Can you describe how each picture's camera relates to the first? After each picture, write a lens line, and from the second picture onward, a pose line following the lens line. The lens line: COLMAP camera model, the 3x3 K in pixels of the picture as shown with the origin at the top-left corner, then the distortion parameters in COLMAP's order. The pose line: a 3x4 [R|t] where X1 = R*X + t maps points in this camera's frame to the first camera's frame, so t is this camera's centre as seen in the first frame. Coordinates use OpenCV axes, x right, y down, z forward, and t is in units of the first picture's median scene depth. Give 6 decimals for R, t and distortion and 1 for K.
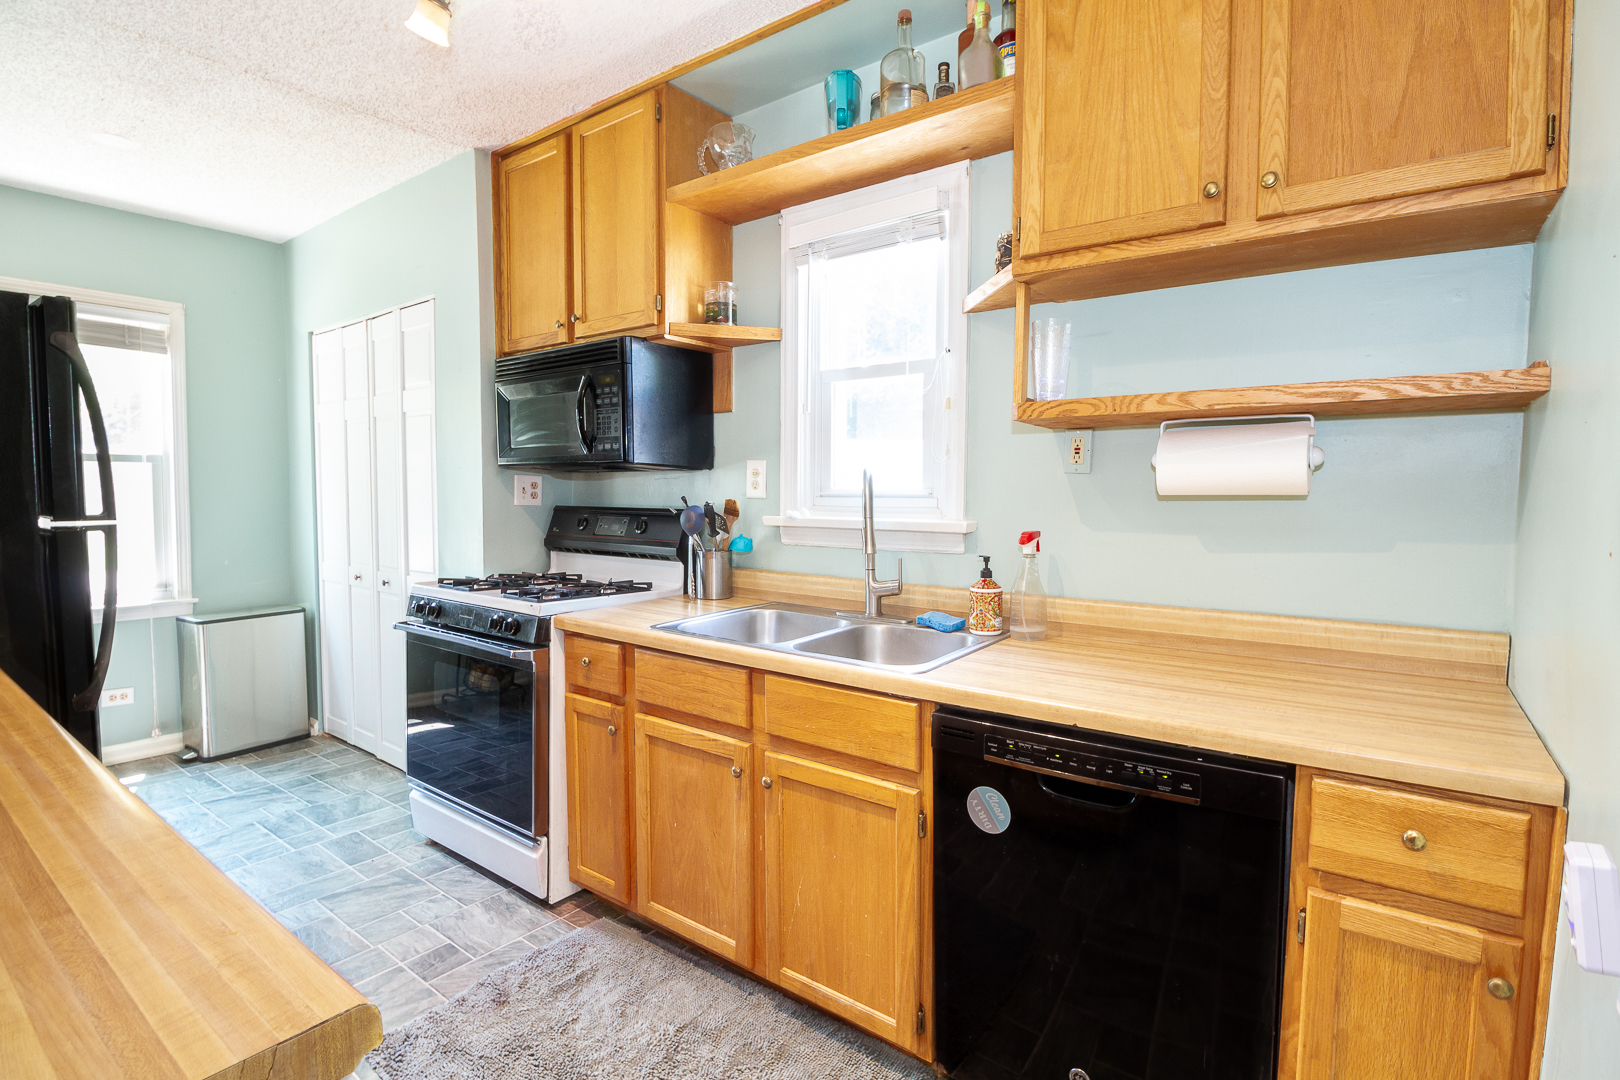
lens RADIAL K [[775.8, 0, 810.3], [0, 775.8, 530.2], [0, 0, 1]] dist [-0.001221, -0.000339]
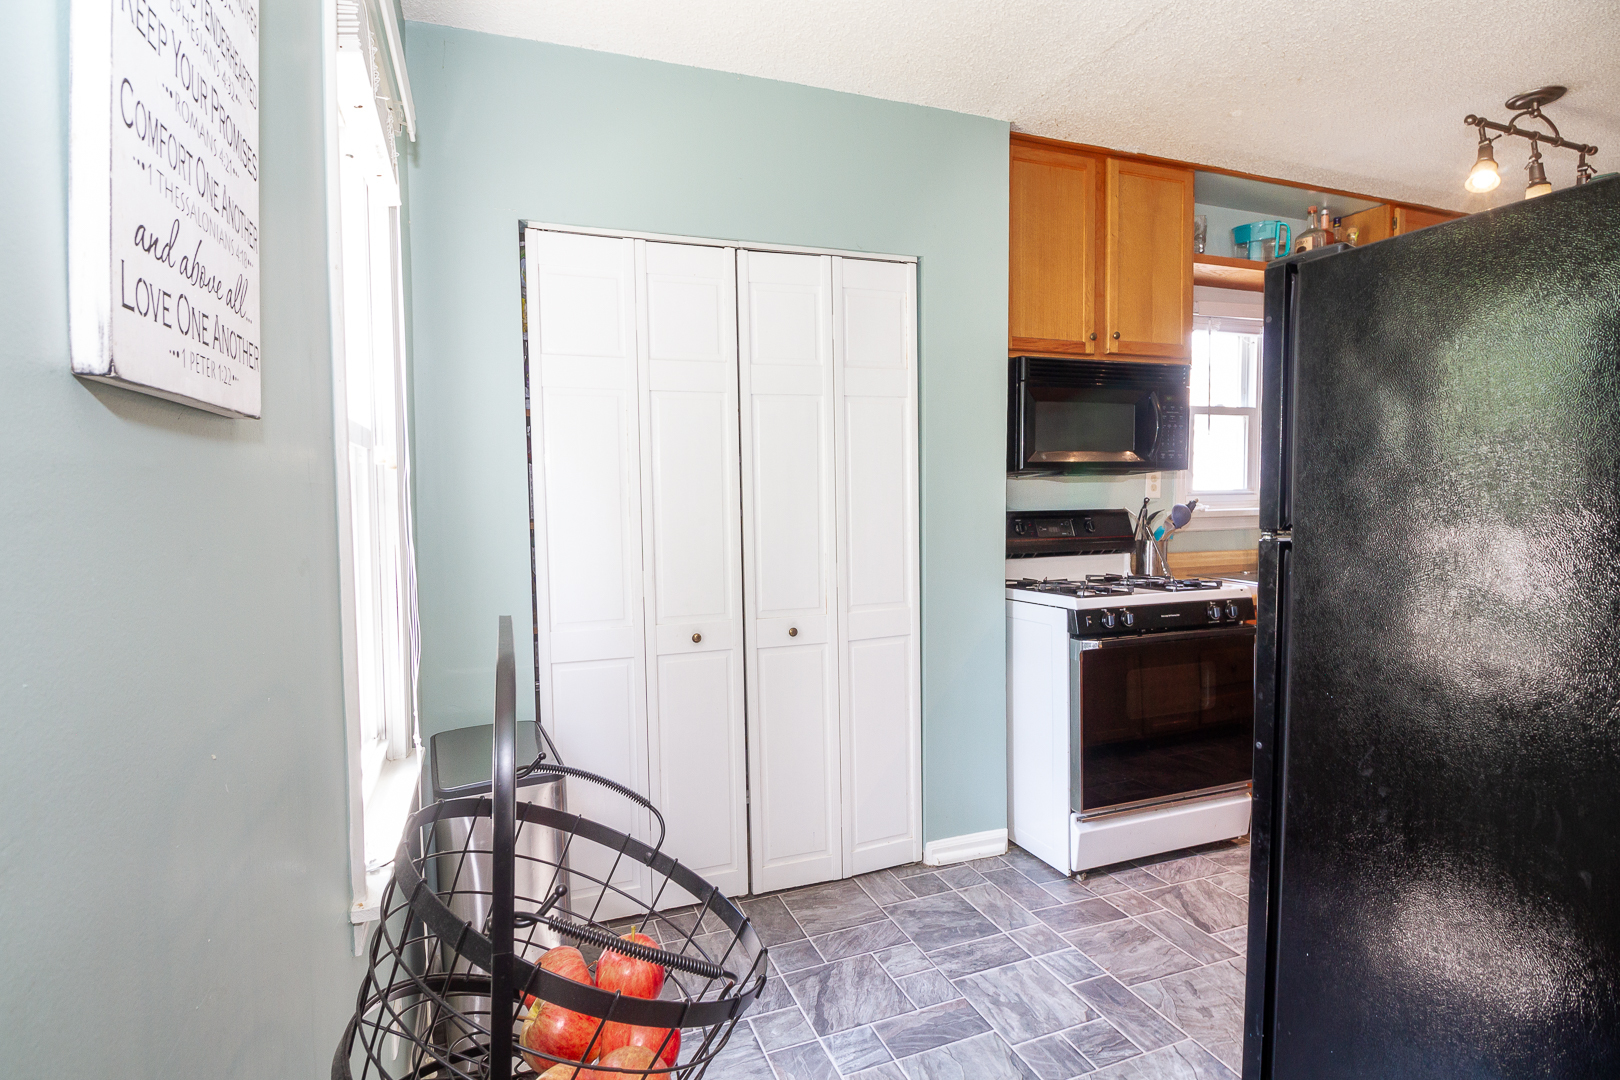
lens RADIAL K [[775.8, 0, 813.1], [0, 775.8, 542.7], [0, 0, 1]] dist [-0.001221, -0.000339]
pose [[0.537866, -0.058456, 0.841001, -1.375127], [0.061235, 0.997667, 0.030183, -0.035719], [-0.840804, 0.035265, 0.540190, 0.743602]]
